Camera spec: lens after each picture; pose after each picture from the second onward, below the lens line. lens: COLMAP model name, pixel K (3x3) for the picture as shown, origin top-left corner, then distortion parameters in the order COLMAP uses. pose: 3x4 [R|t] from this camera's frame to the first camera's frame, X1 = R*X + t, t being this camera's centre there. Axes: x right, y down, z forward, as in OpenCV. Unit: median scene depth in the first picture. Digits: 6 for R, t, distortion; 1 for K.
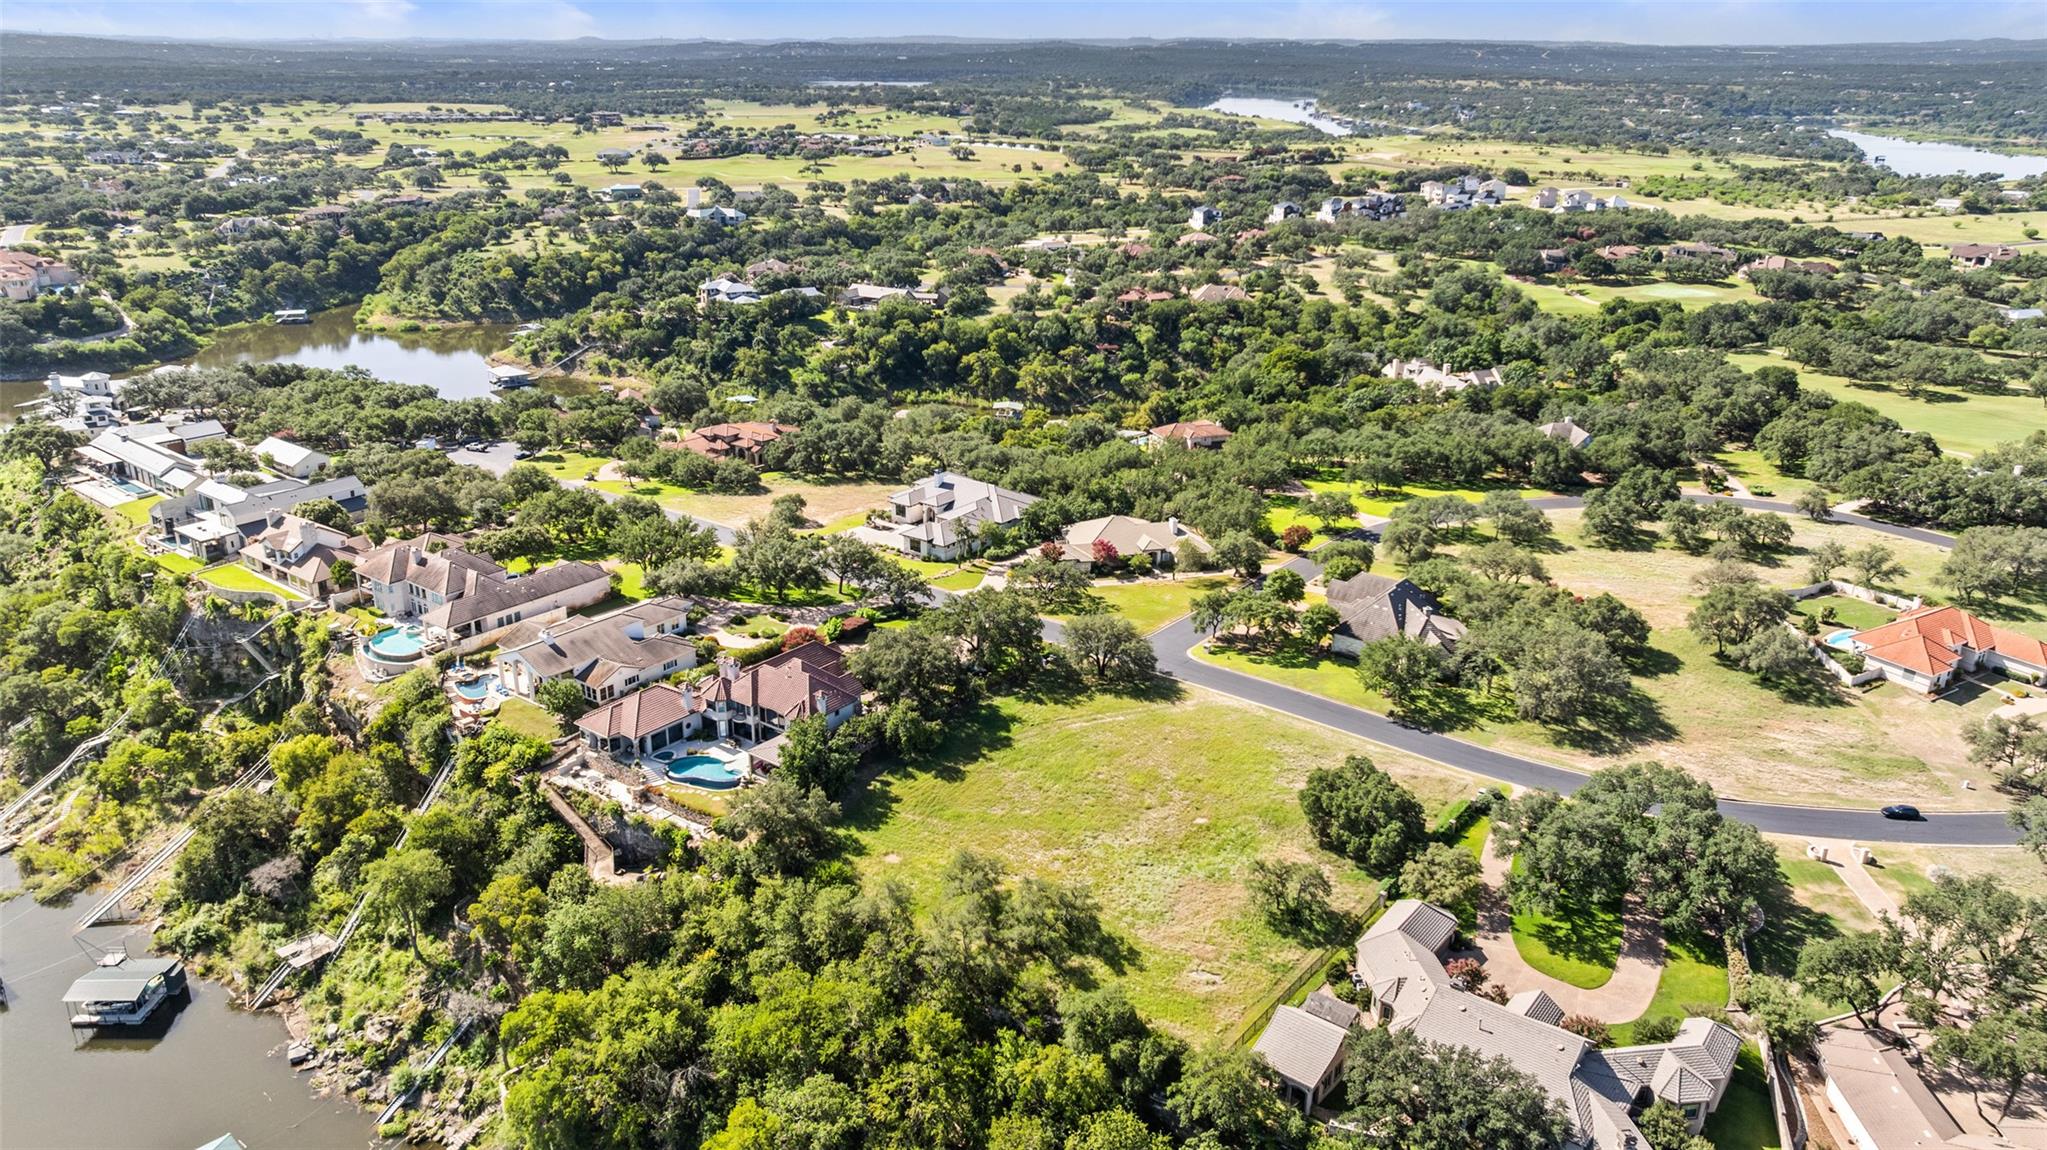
lens RADIAL K [[1476.5, 0, 1007.5], [0, 1476.5, 572.4], [0, 0, 1]] dist [-0.009536, 0.001998]
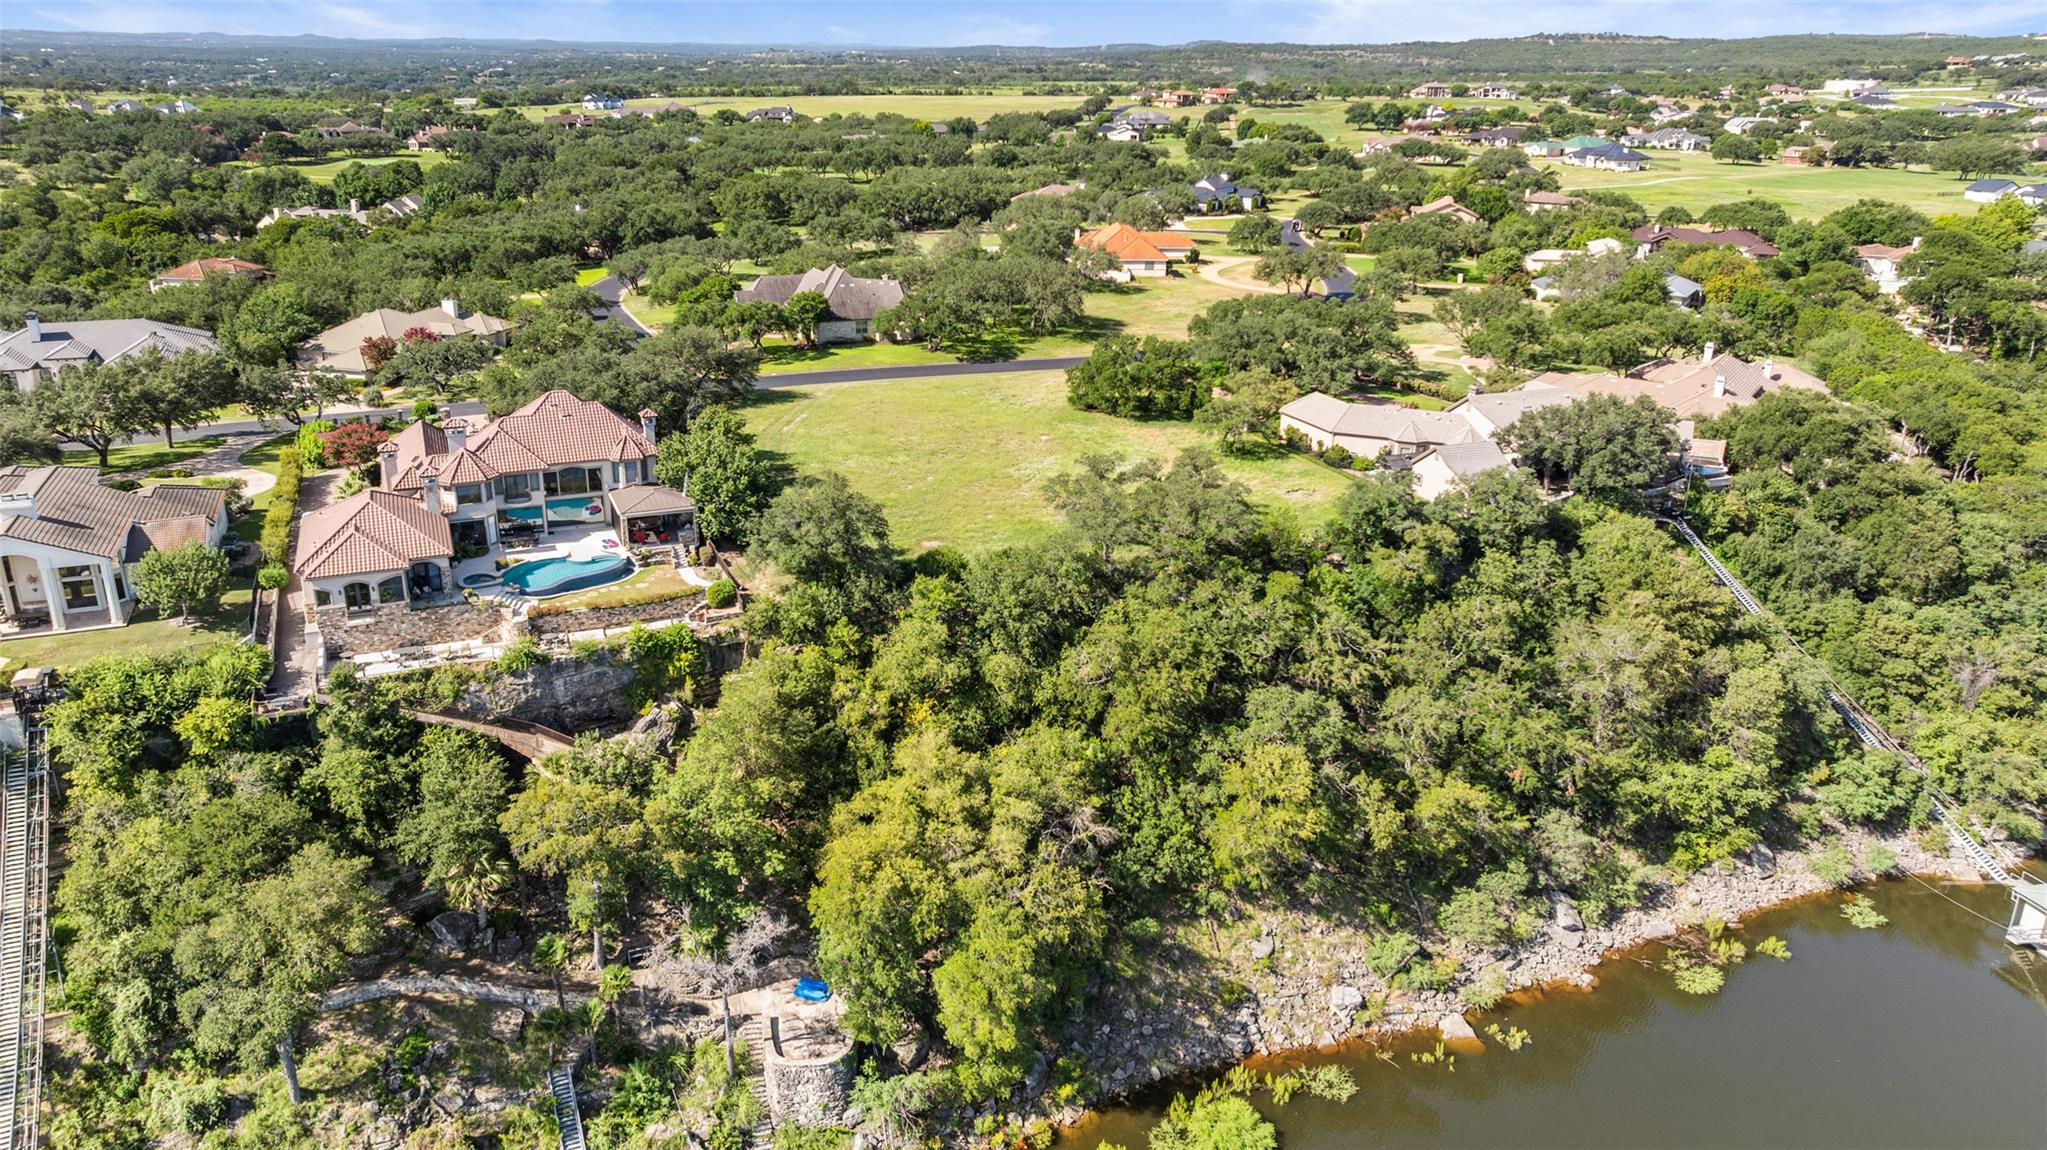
lens RADIAL K [[1447.5, 0, 1015.7], [0, 1447.5, 577.1], [0, 0, 1]] dist [-0.041380, 0.053571]
pose [[0.500420, -0.300845, 0.811833, -0.215434], [0.291857, 0.941420, 0.168964, 0.032602], [-0.815107, 0.152386, 0.558909, 0.184813]]
